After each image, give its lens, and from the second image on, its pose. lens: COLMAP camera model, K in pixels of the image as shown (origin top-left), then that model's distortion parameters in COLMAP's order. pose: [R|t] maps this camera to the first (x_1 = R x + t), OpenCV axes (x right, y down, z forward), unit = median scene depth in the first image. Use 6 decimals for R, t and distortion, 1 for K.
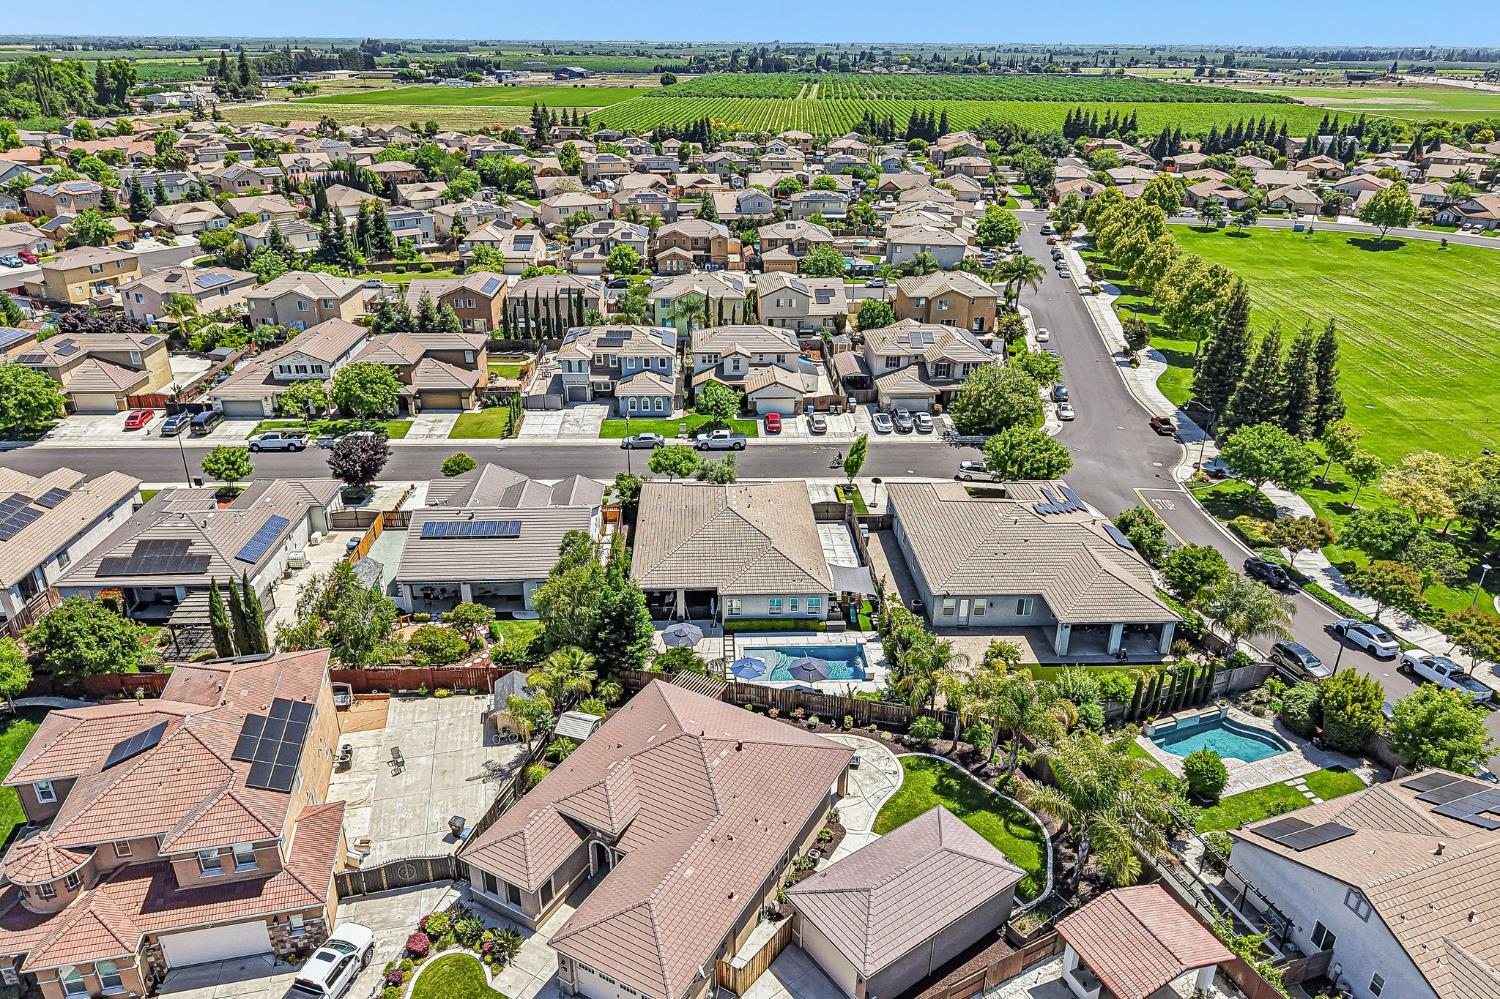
lens RADIAL K [[999.6, 0, 750.0], [0, 999.6, 499.5], [0, 0, 1]] dist [0.048083, -0.063757]
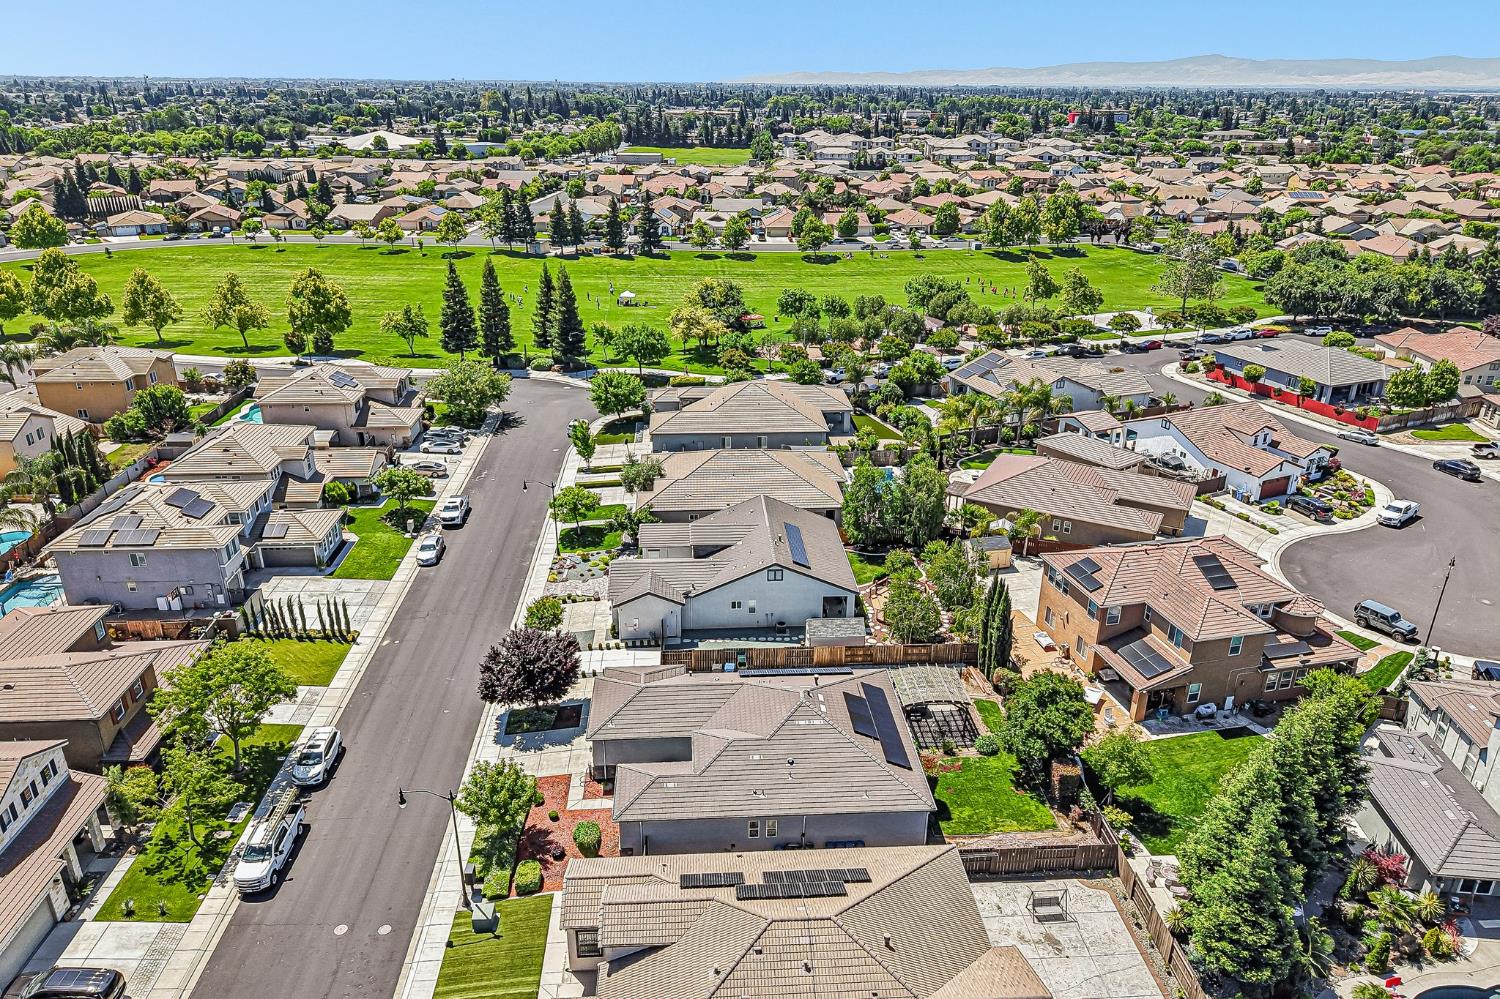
lens RADIAL K [[999.6, 0, 750.0], [0, 999.6, 499.5], [0, 0, 1]] dist [0.048083, -0.063757]
pose [[-0.013554, -0.391167, 0.920220, -0.787593], [0.408849, 0.837688, 0.362106, -0.261680], [-0.912501, 0.381140, 0.148574, 0.569280]]
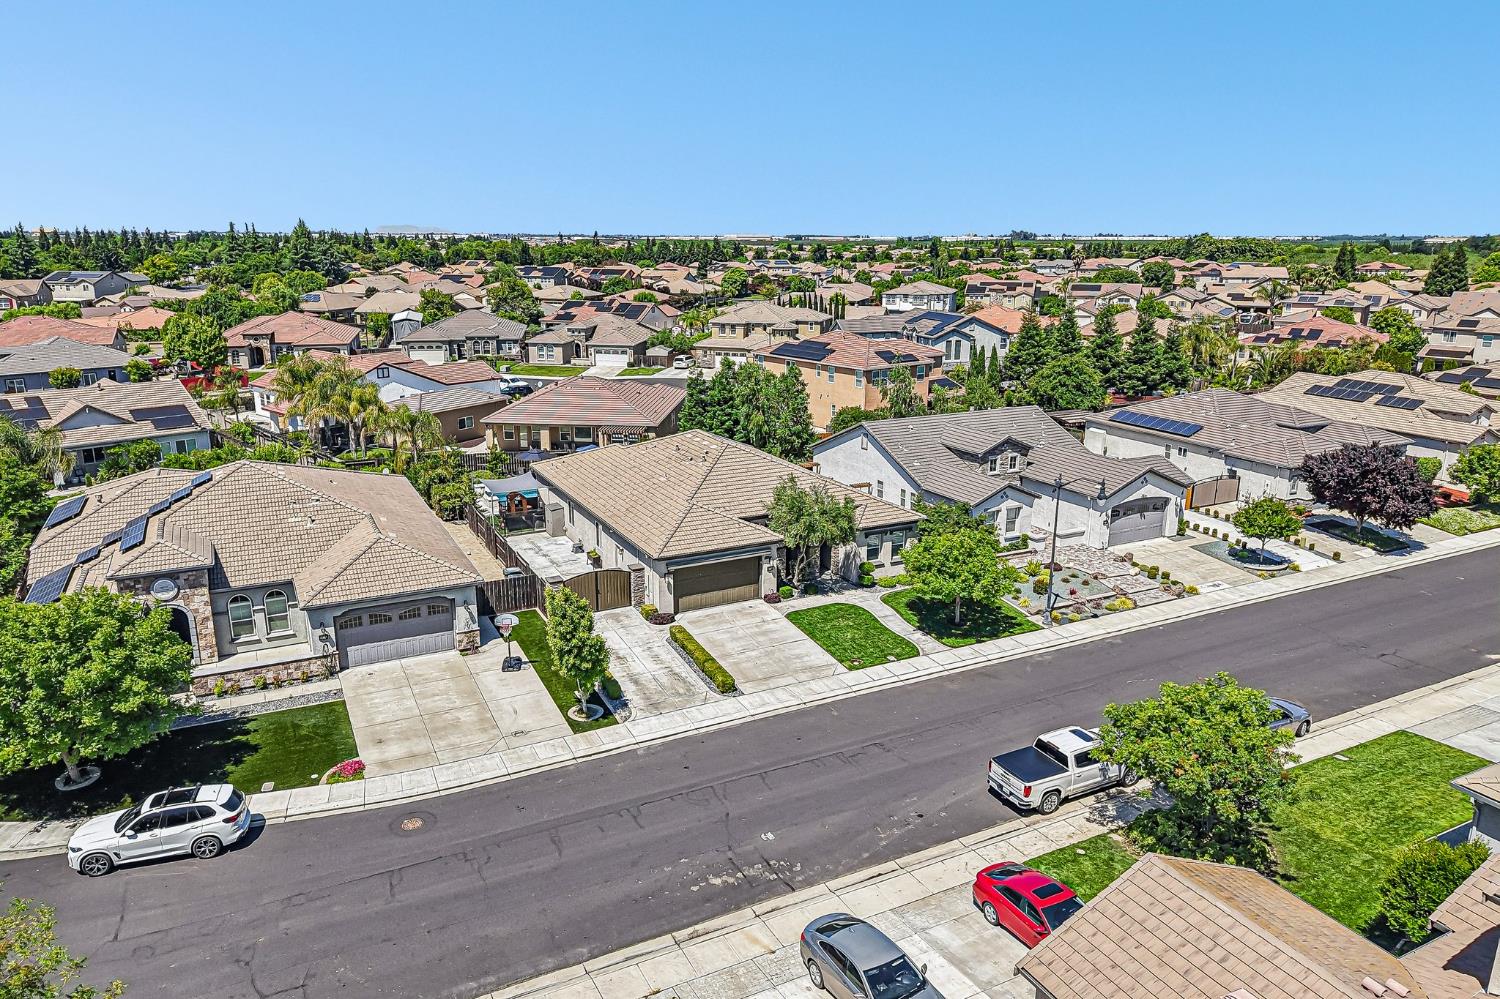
lens RADIAL K [[999.6, 0, 750.0], [0, 999.6, 499.5], [0, 0, 1]] dist [0.048083, -0.063757]
pose [[-0.912882, 0.094288, -0.397186, 0.157959], [-0.178859, 0.782219, 0.596777, -0.257409], [0.366956, 0.615827, -0.697209, 1.032985]]
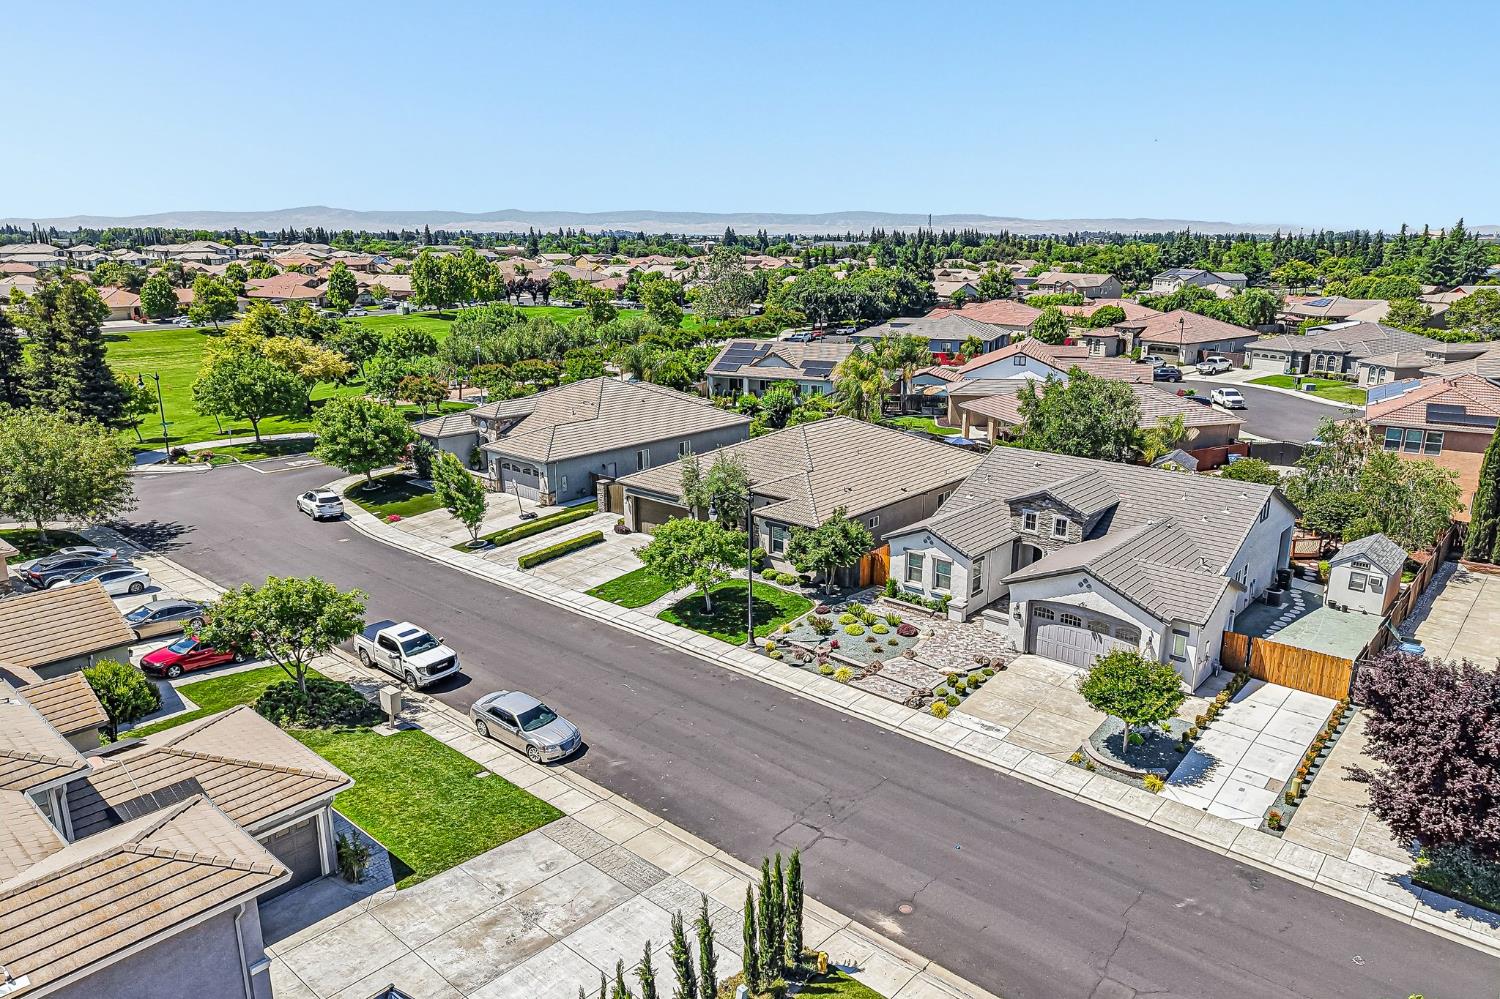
lens RADIAL K [[999.6, 0, 750.0], [0, 999.6, 499.5], [0, 0, 1]] dist [0.048083, -0.063757]
pose [[-0.719918, -0.184350, 0.669128, -0.332171], [0.284103, 0.801339, 0.526442, -0.244857], [-0.633248, 0.569097, -0.524524, 0.995674]]
